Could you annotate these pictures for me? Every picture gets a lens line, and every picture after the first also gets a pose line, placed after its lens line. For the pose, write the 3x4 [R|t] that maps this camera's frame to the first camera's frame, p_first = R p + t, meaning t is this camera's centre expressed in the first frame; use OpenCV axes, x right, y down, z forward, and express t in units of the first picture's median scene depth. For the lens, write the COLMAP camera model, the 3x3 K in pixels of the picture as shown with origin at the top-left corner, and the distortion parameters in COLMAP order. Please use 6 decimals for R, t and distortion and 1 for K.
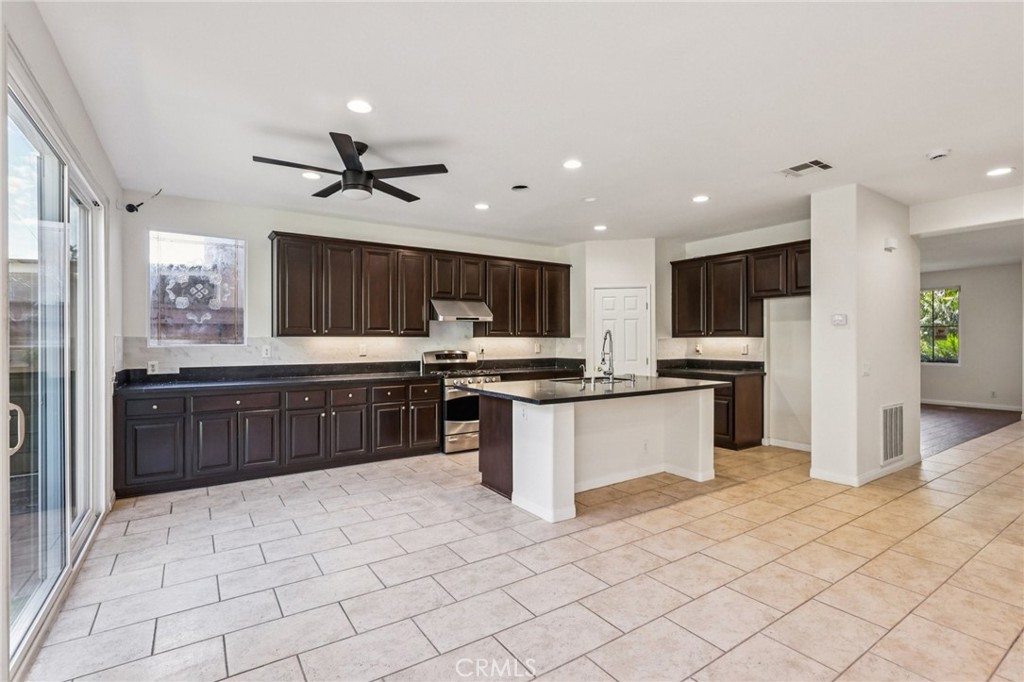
lens RADIAL K [[472.7, 0, 513.0], [0, 472.7, 343.9], [0, 0, 1]] dist [-0.012693, 0.003617]
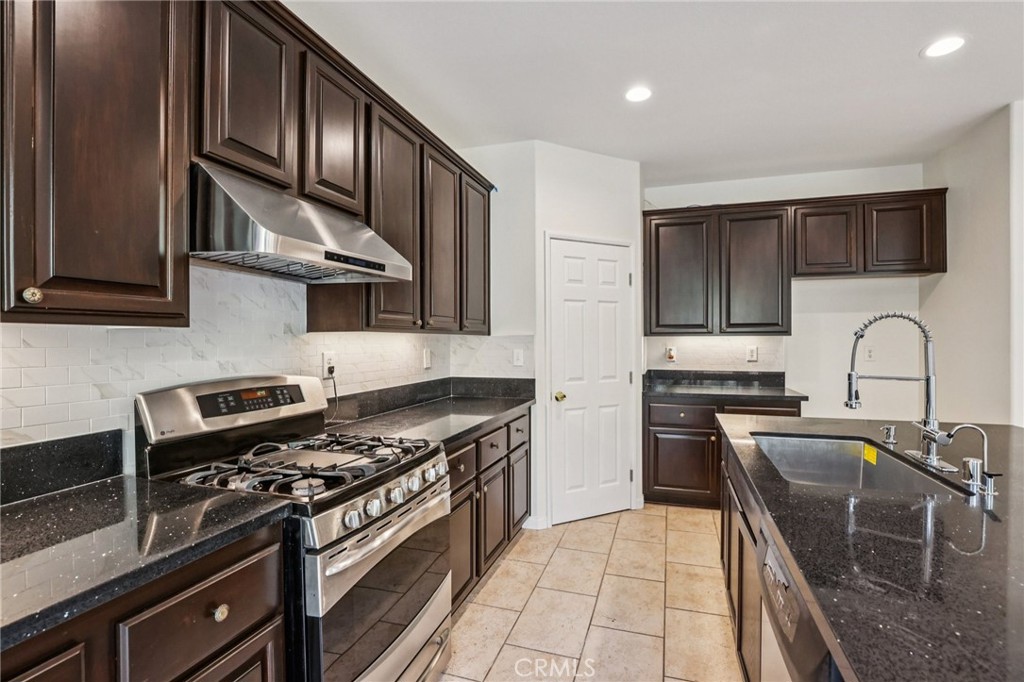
lens RADIAL K [[472.7, 0, 513.9], [0, 472.7, 339.2], [0, 0, 1]] dist [-0.012693, 0.003617]
pose [[0.791298, 0.000922, 0.611430, -0.240332], [0.004477, 0.999963, -0.007302, -0.007804], [-0.611415, 0.008515, 0.791264, 0.910144]]
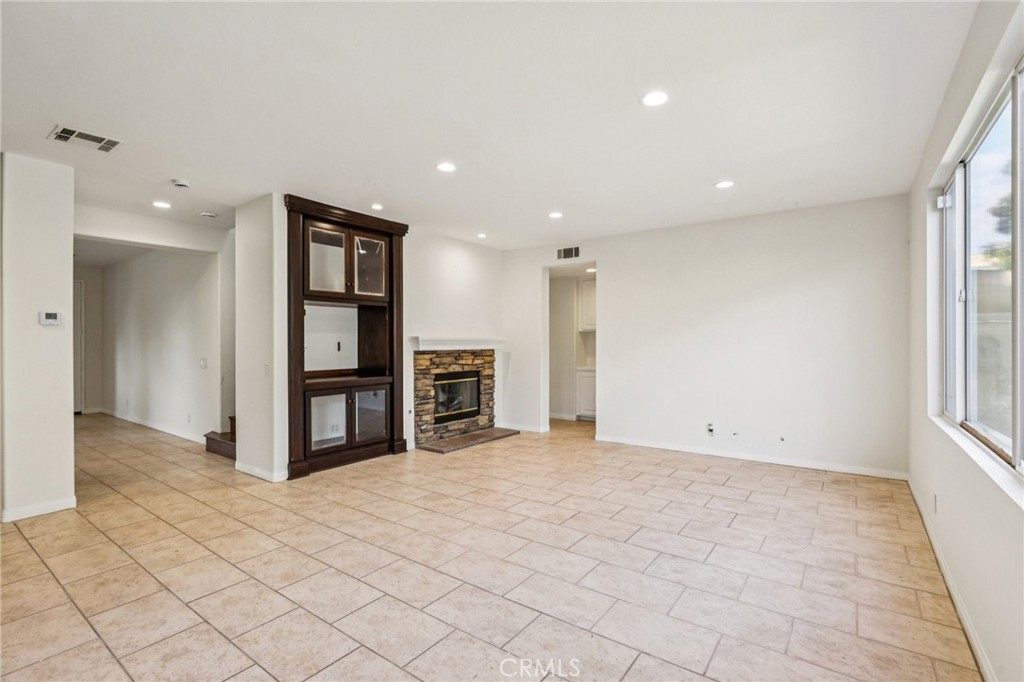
lens RADIAL K [[472.7, 0, 514.8], [0, 472.7, 339.0], [0, 0, 1]] dist [-0.012693, 0.003617]
pose [[-0.339992, 0.008761, 0.940387, -0.367850], [0.008526, 0.999944, -0.006233, -0.002195], [-0.940390, 0.005898, -0.340048, 0.484104]]
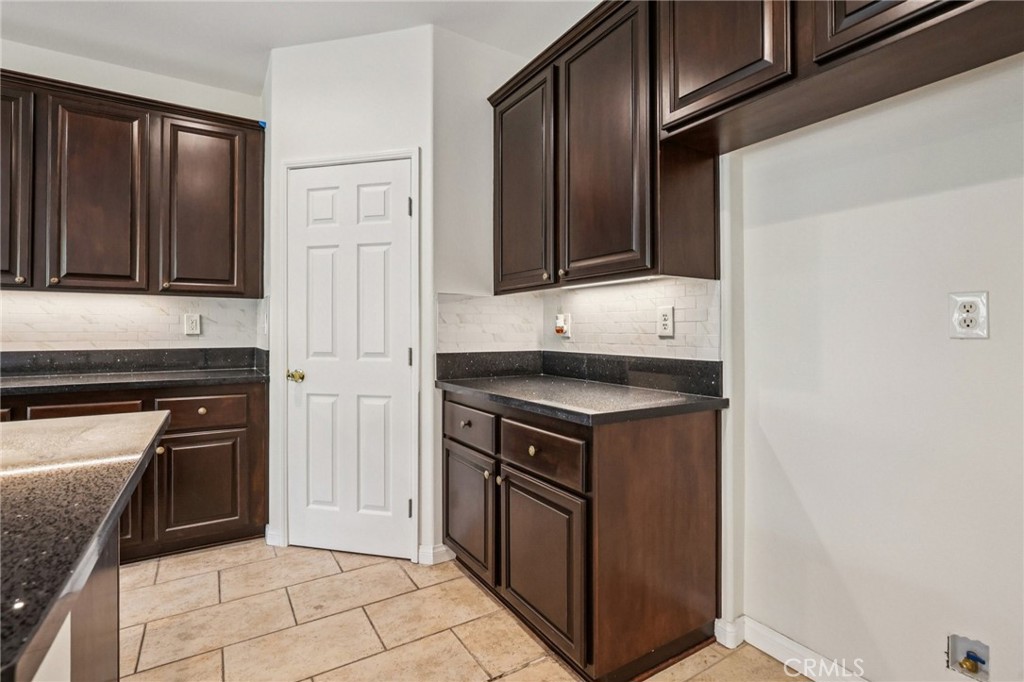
lens RADIAL K [[472.7, 0, 514.8], [0, 472.7, 329.1], [0, 0, 1]] dist [-0.012693, 0.003617]
pose [[0.999221, 0.001300, -0.039440, 0.538231], [-0.001826, 0.999910, -0.013309, 0.027904], [0.039419, 0.013370, 0.999133, 0.907681]]
